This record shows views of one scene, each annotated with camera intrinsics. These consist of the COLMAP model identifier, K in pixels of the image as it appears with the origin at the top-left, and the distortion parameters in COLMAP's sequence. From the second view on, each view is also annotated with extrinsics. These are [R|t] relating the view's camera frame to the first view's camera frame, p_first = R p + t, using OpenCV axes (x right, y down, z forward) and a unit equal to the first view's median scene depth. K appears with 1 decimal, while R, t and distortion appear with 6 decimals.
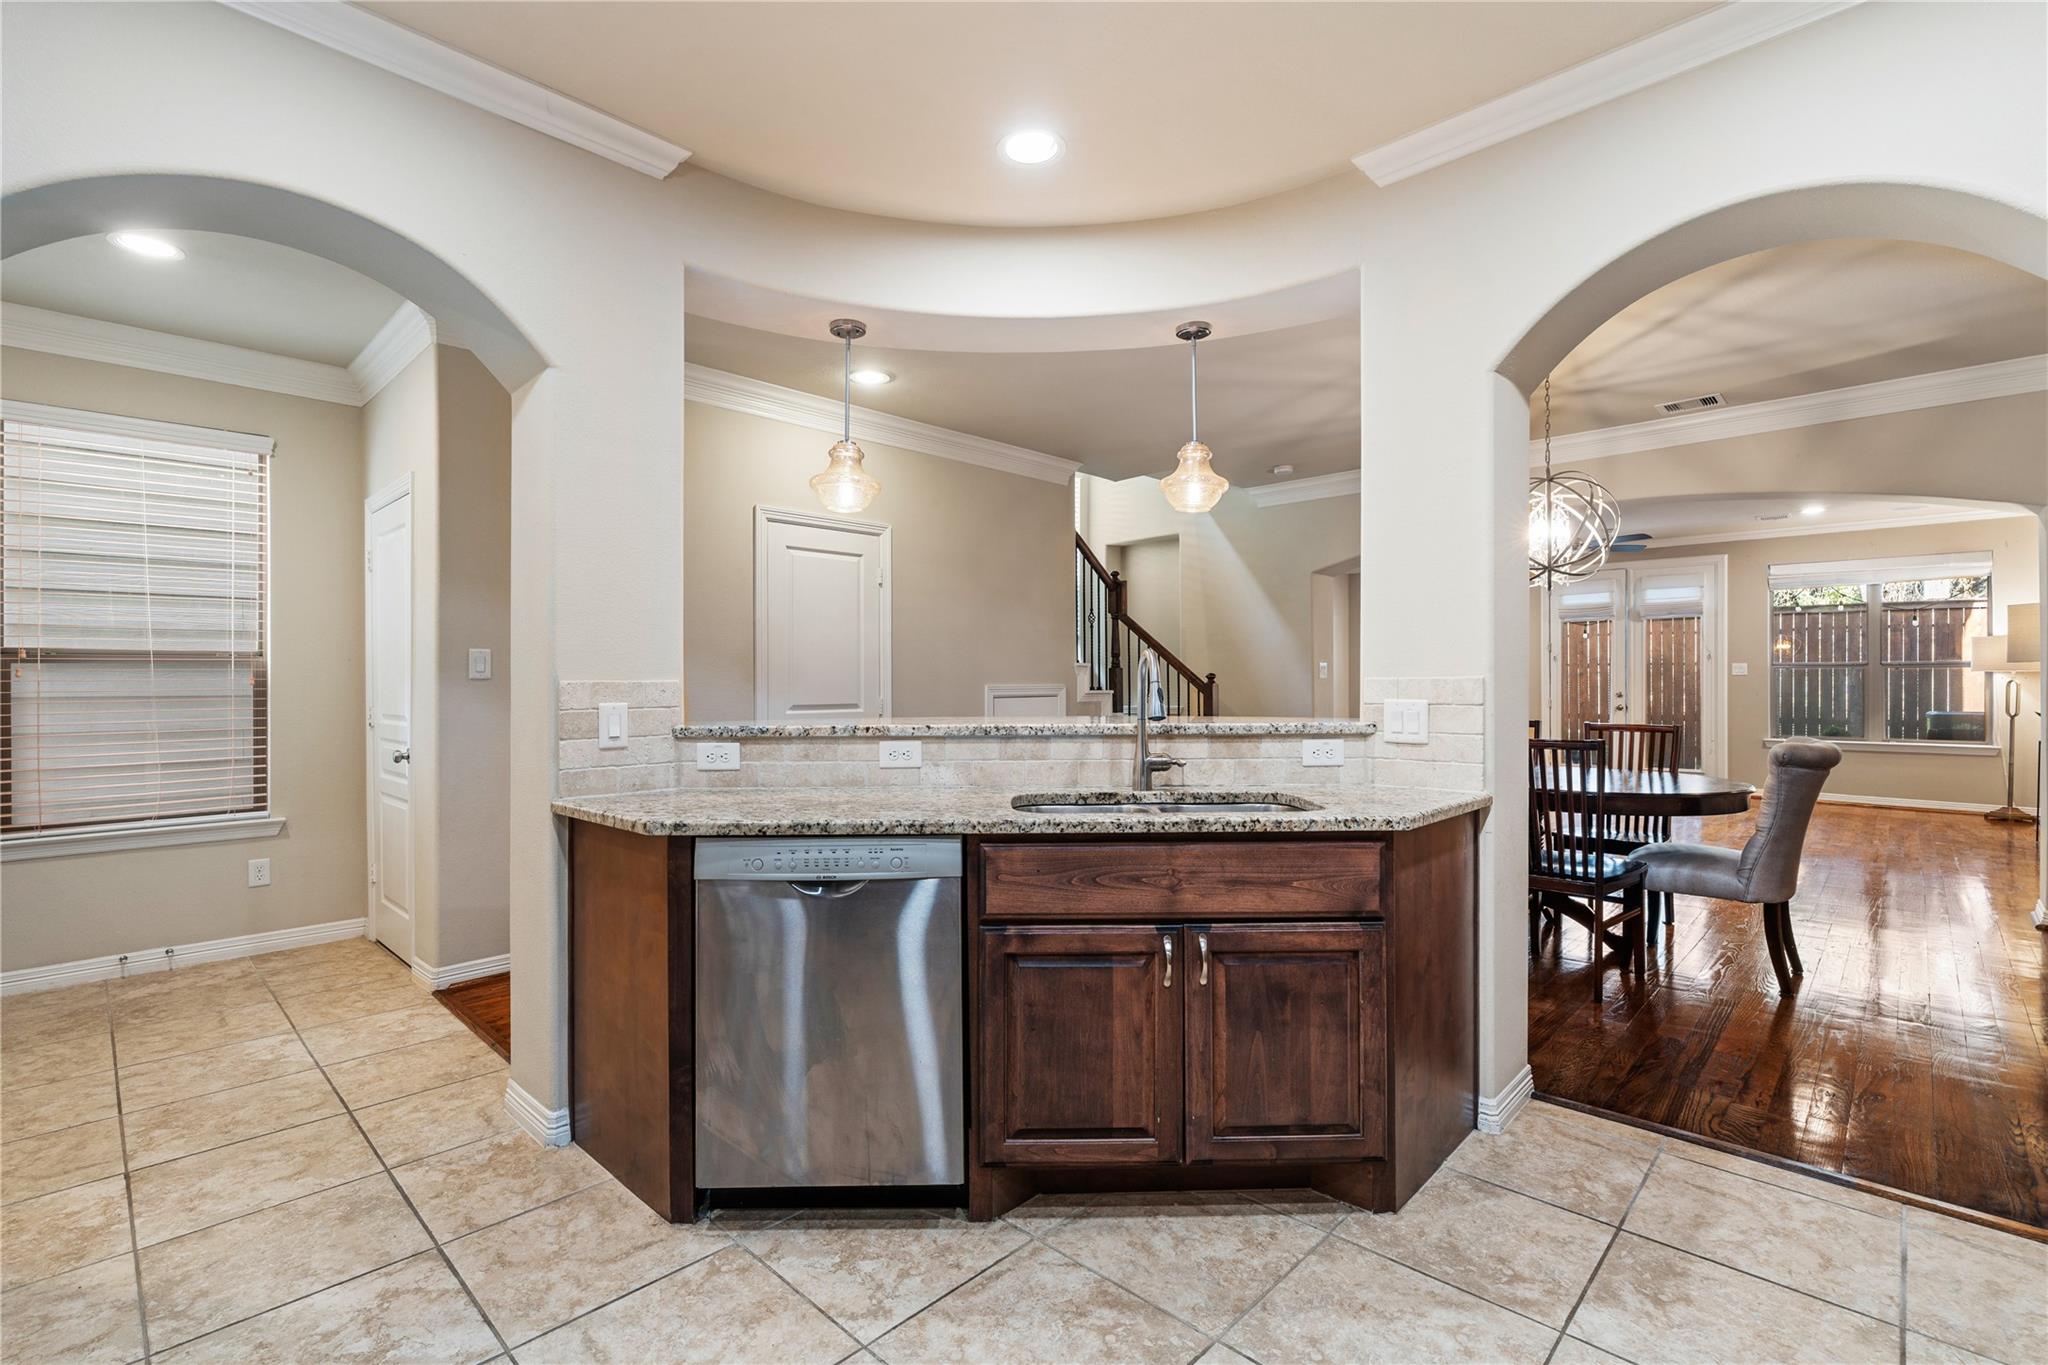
lens RADIAL K [[915.5, 0, 1019.9], [0, 915.5, 683.1], [0, 0, 1]] dist [-0.002703, -0.000475]
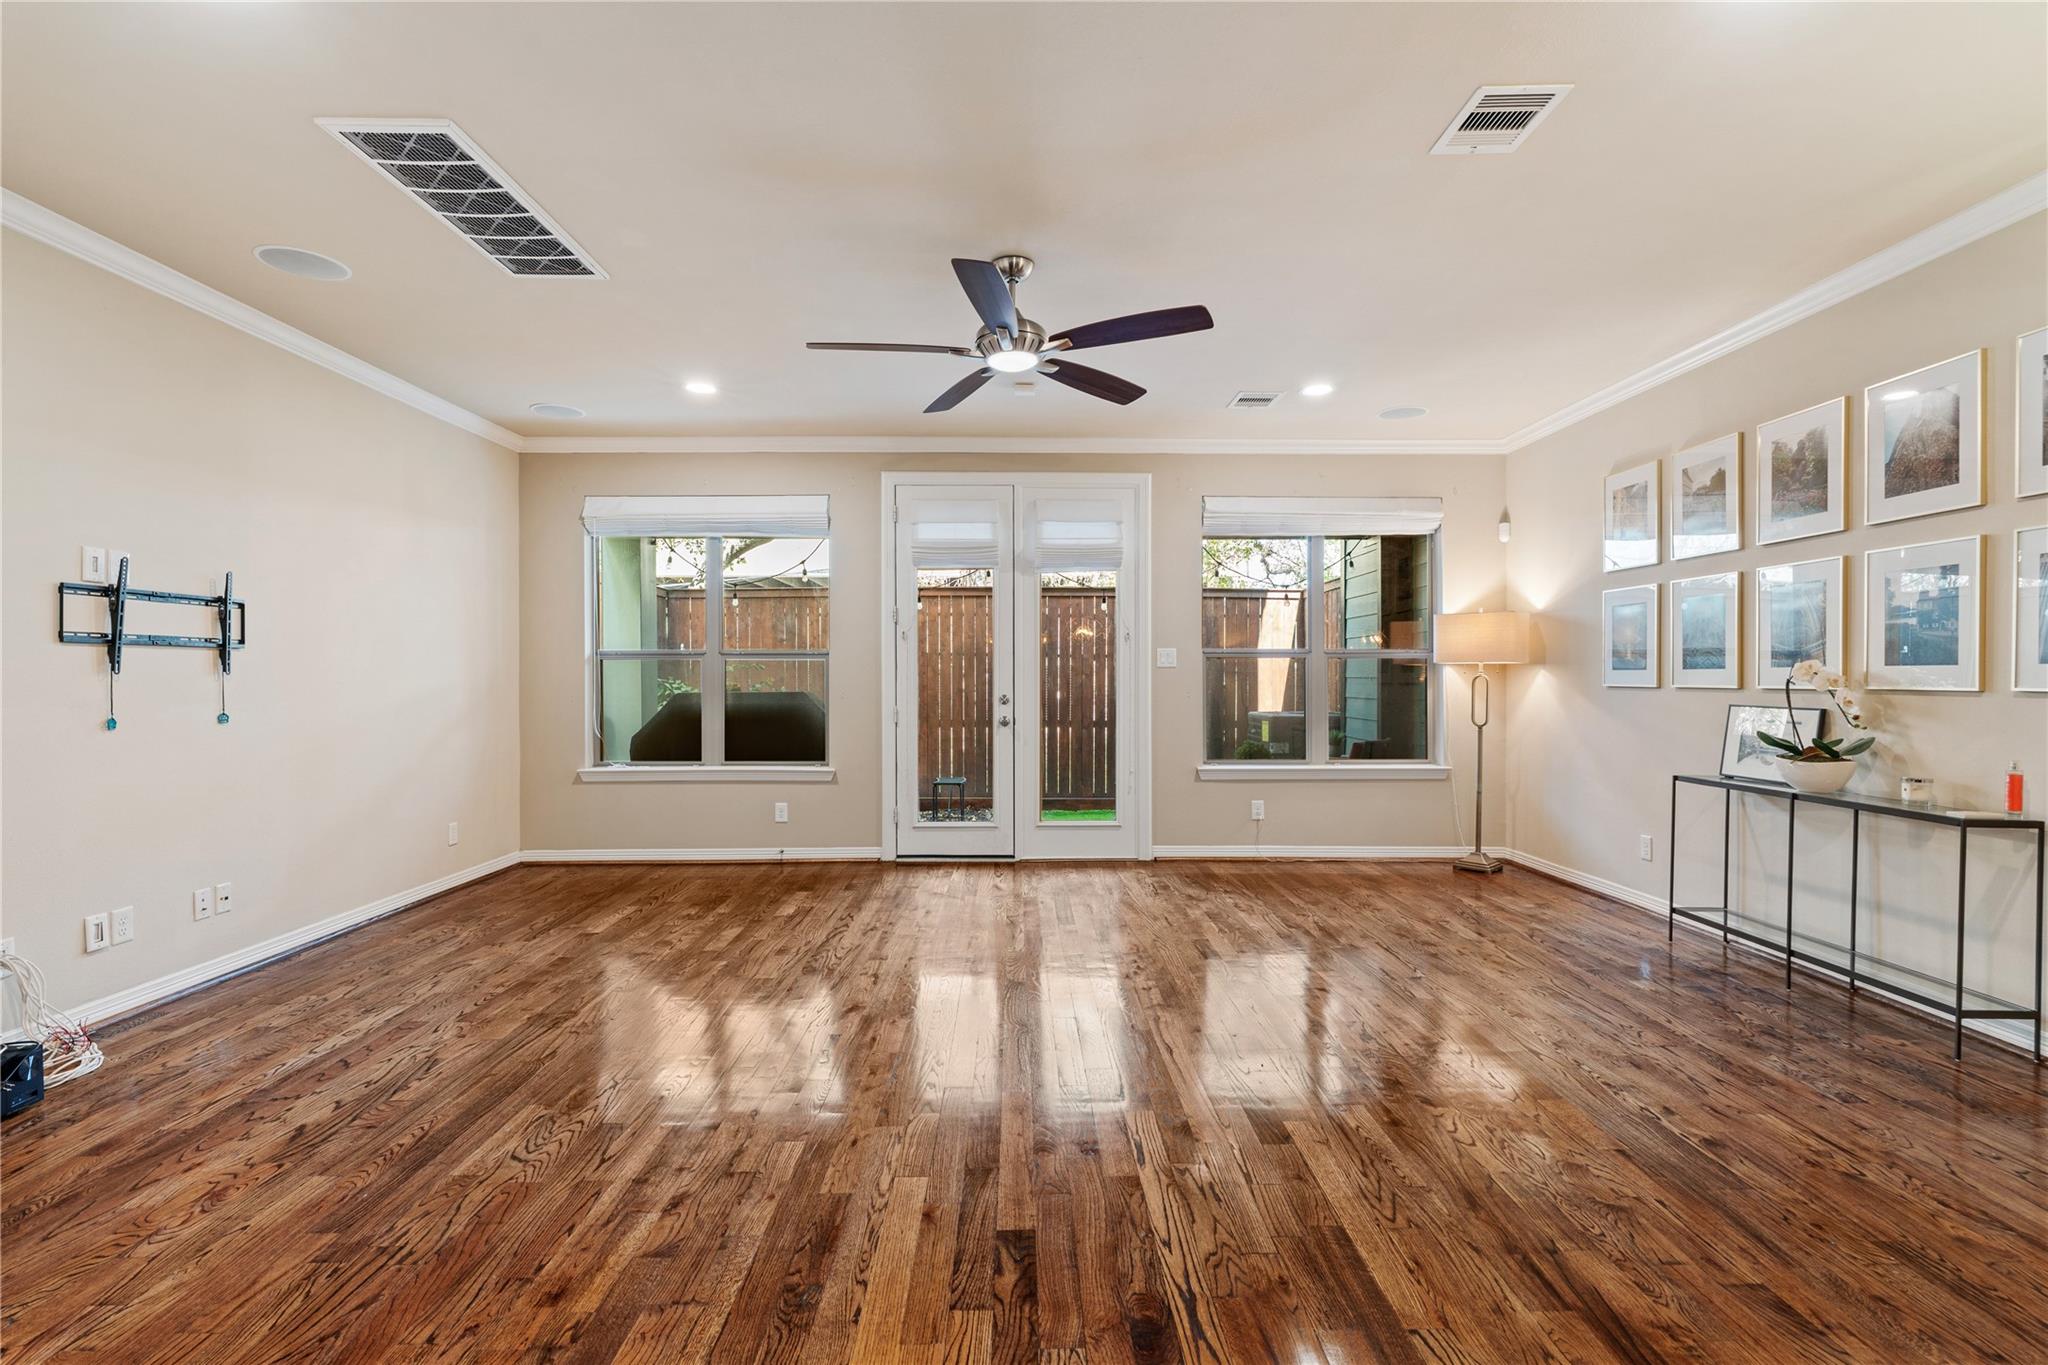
lens RADIAL K [[915.6, 0, 1024.0], [0, 915.6, 682.5], [0, 0, 1]] dist [-0.003822, -0.000225]
pose [[0.712131, -0.003117, 0.702039, 0.993594], [-0.000608, 0.999987, 0.005057, -0.004125], [-0.702046, -0.004028, 0.712120, 2.244885]]
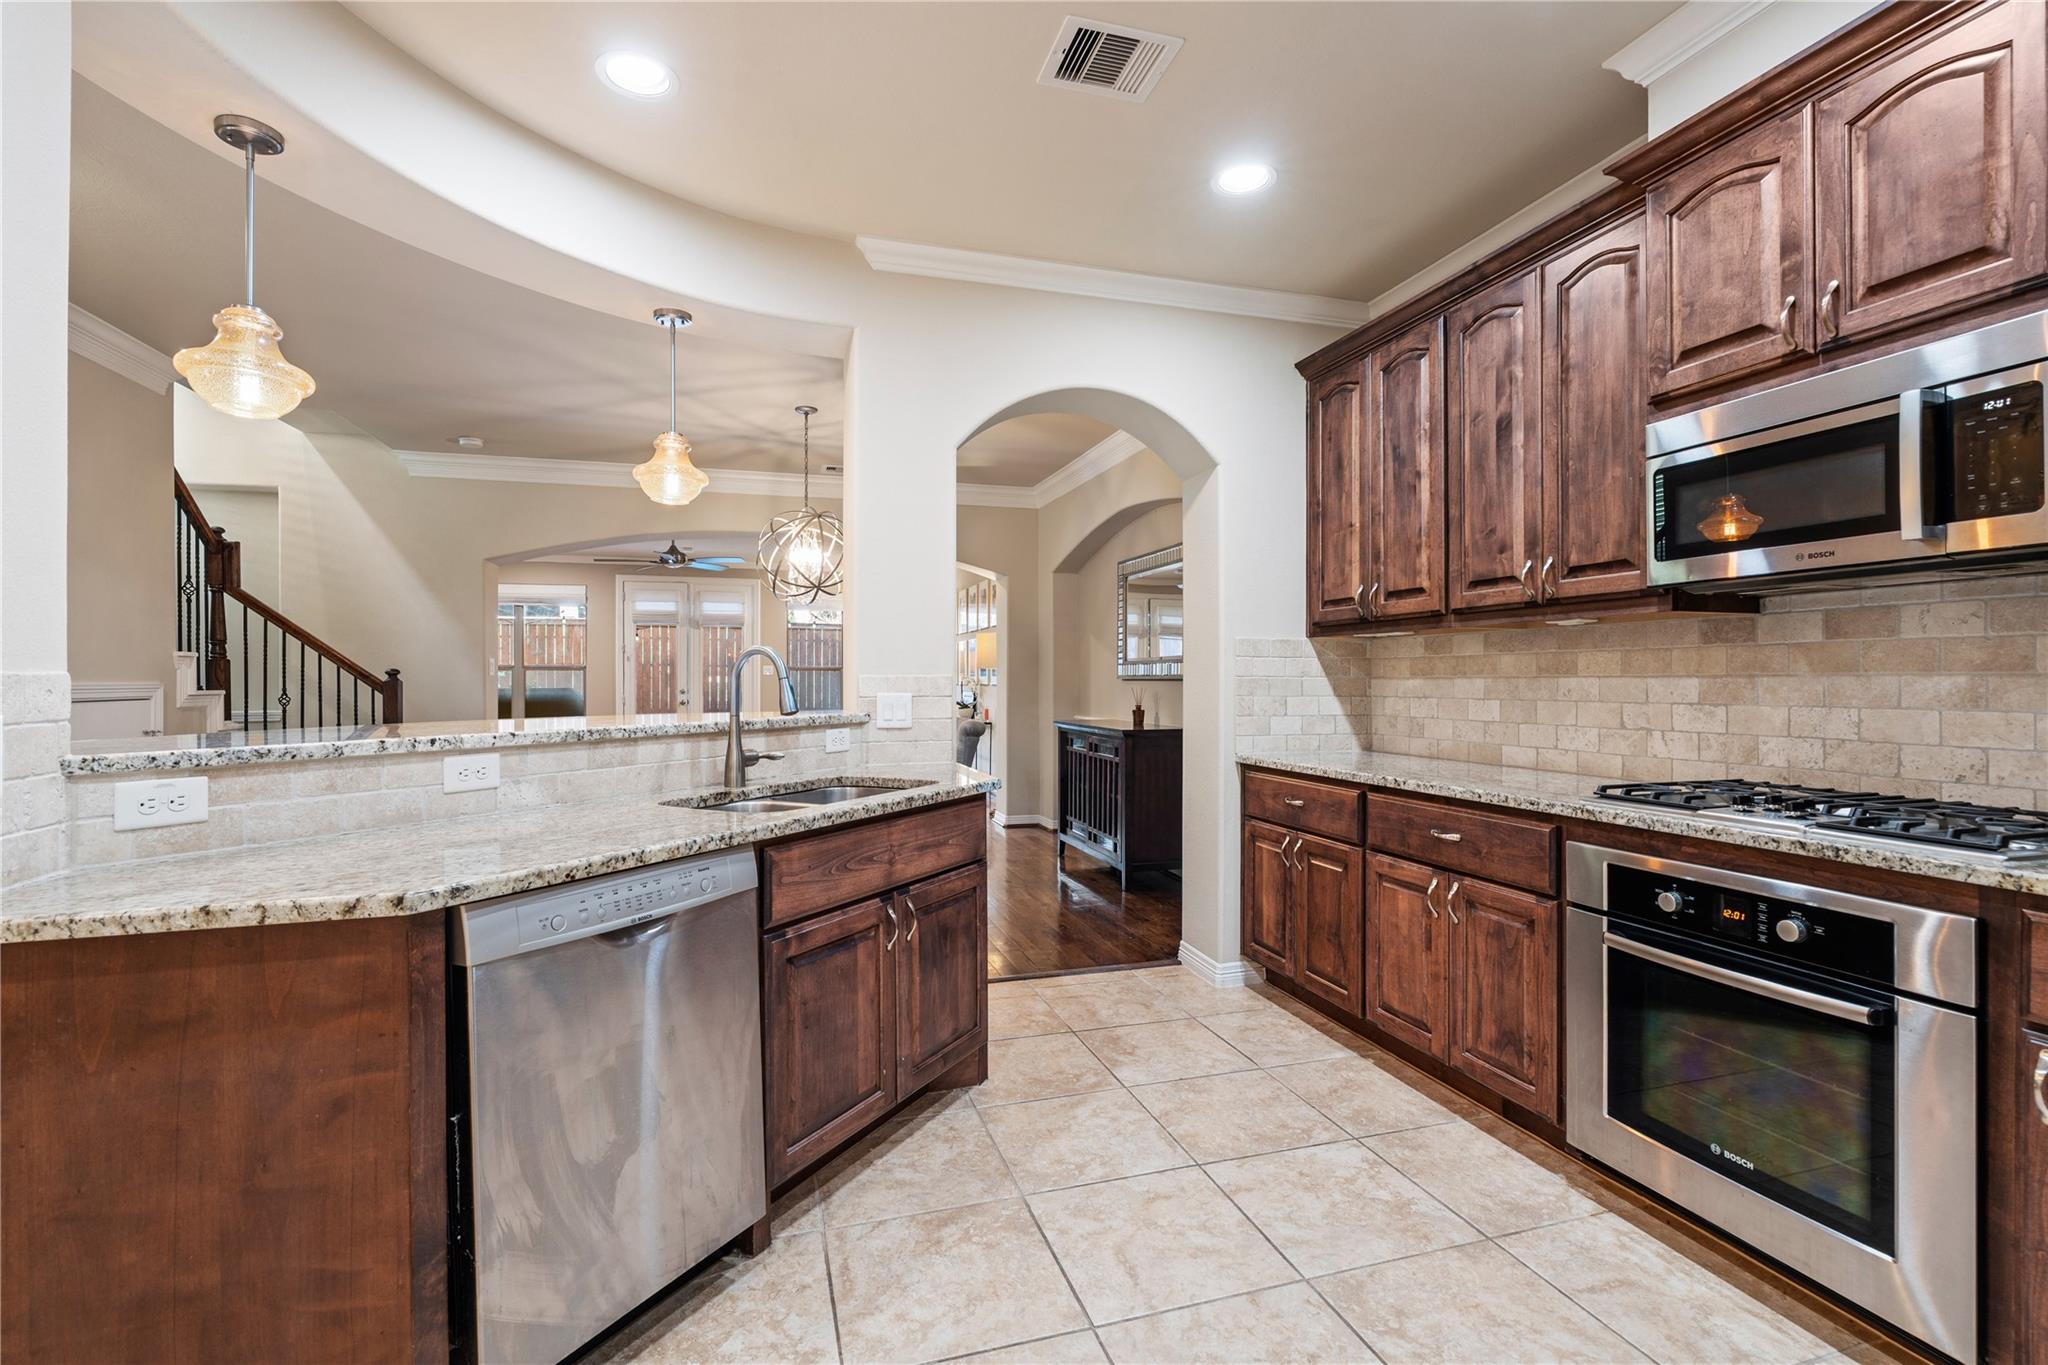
lens RADIAL K [[921.8, 0, 1014.2], [0, 921.8, 681.0], [0, 0, 1]] dist [-0.001888, 0.000333]
pose [[0.493960, 0.001408, 0.869483, -0.581814], [-0.000642, 0.999999, -0.001255, 0.003053], [-0.869484, 0.000061, 0.493960, 0.242419]]
